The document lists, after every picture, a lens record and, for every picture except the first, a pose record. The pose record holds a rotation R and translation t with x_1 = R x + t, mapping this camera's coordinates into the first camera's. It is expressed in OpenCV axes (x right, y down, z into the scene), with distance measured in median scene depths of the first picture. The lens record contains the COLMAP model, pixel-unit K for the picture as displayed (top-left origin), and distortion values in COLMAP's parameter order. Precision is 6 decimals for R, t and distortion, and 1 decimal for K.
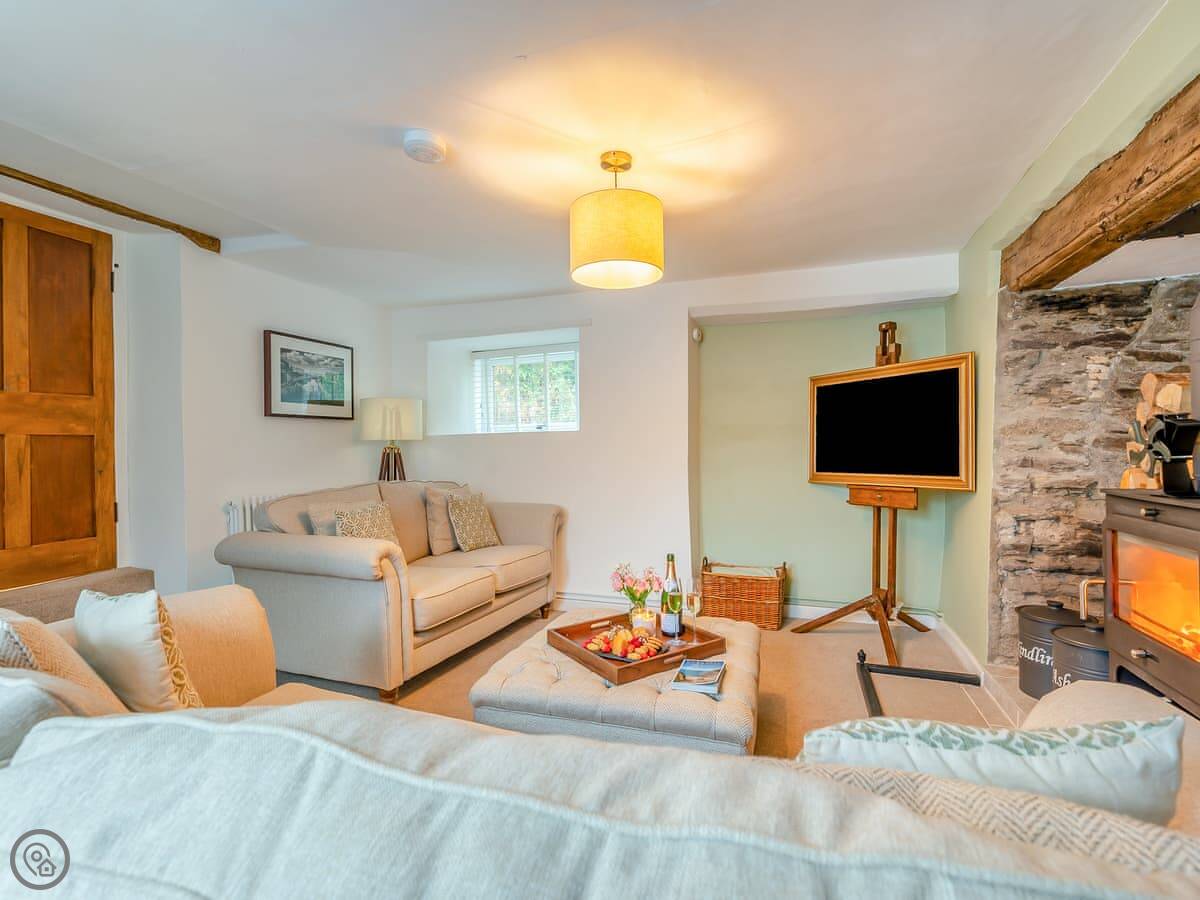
lens RADIAL K [[543.6, 0, 600.0], [0, 543.6, 450.0], [0, 0, 1]] dist [0.001400, 0.000015]
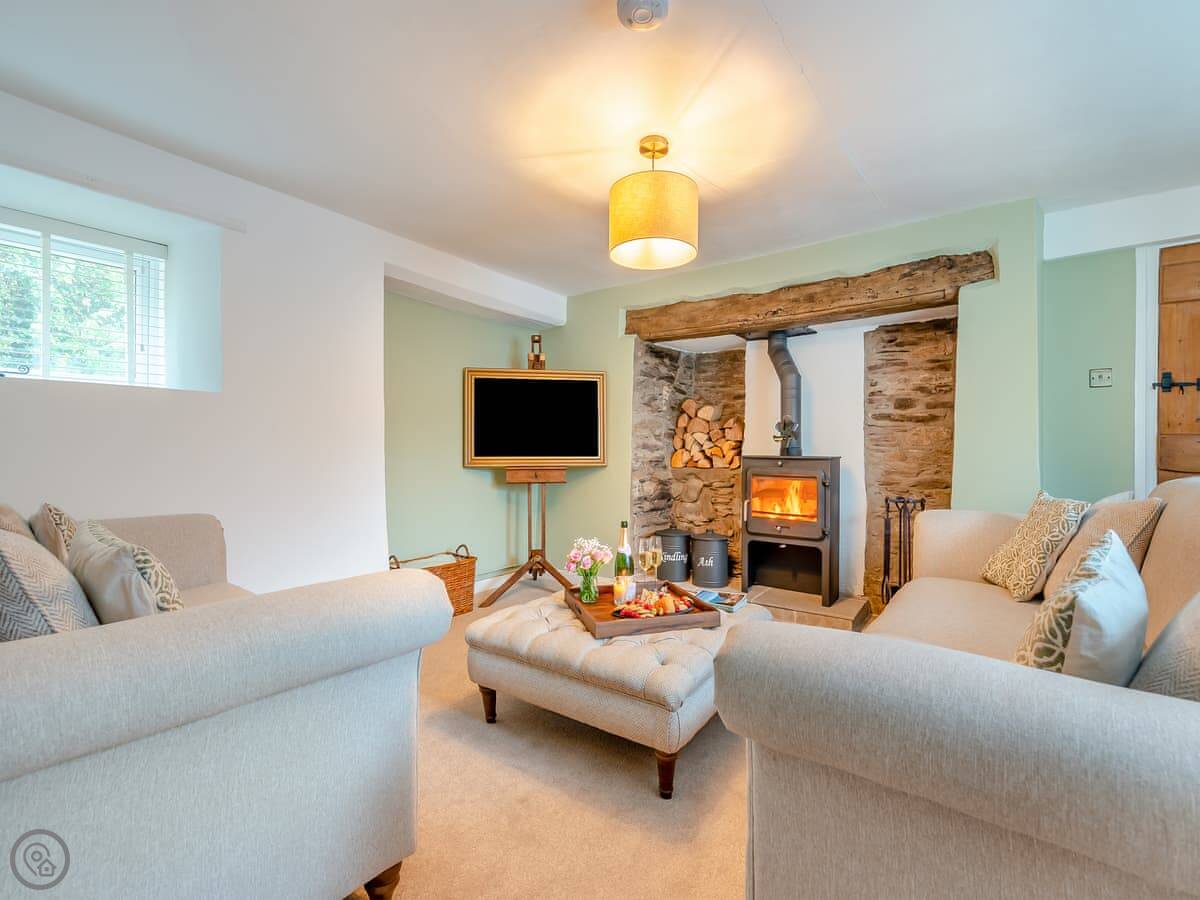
lens RADIAL K [[562.6, 0, 592.2], [0, 562.6, 447.4], [0, 0, 1]] dist [-0.005036, -0.000949]
pose [[0.296076, 0.021933, 0.954913, -0.874082], [-0.007698, 0.999759, -0.020576, 0.063596], [-0.955133, -0.001259, 0.296173, 0.653058]]
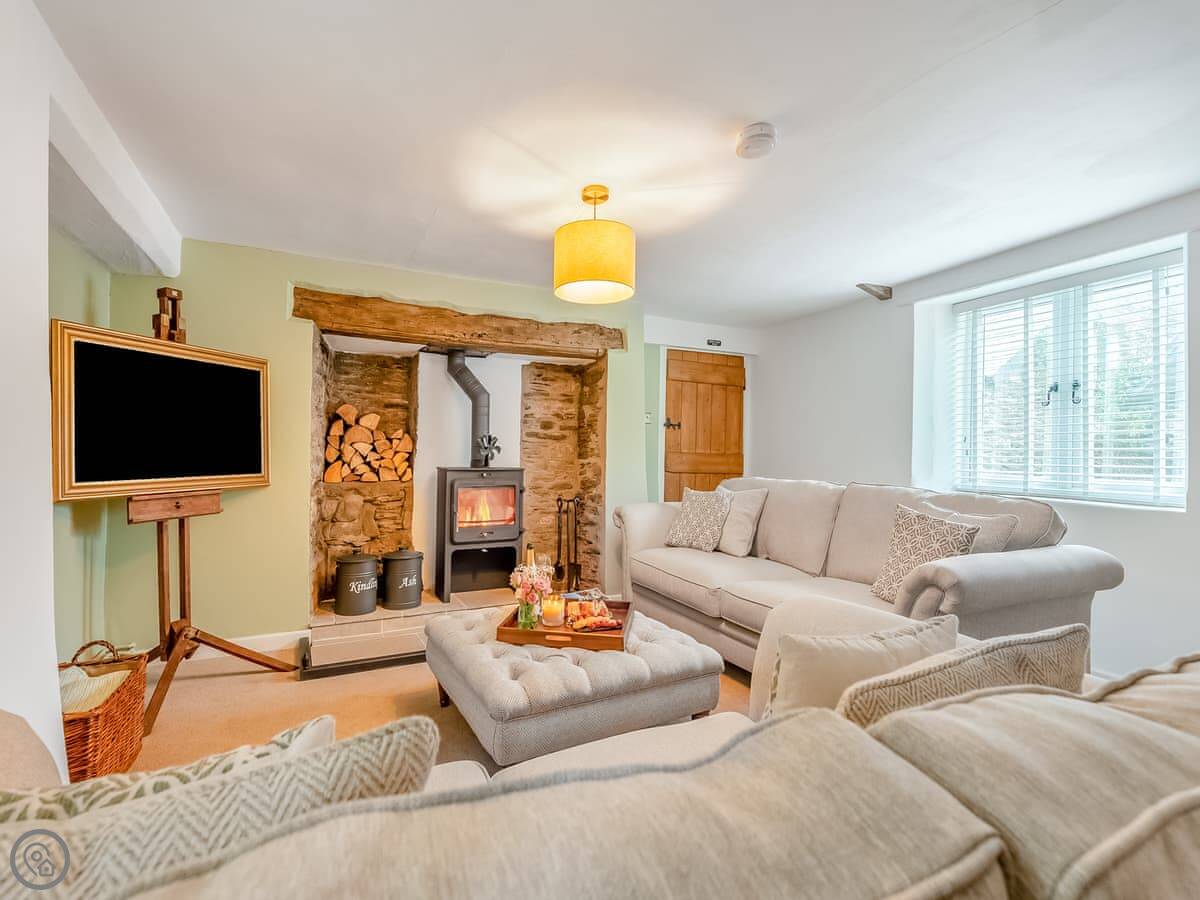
lens RADIAL K [[562.6, 0, 592.2], [0, 562.6, 447.4], [0, 0, 1]] dist [-0.005036, -0.000949]
pose [[-0.737008, 0.014485, 0.675728, -0.644625], [0.004375, 0.999852, -0.016661, 0.022033], [-0.675870, -0.009323, -0.736962, 1.564902]]
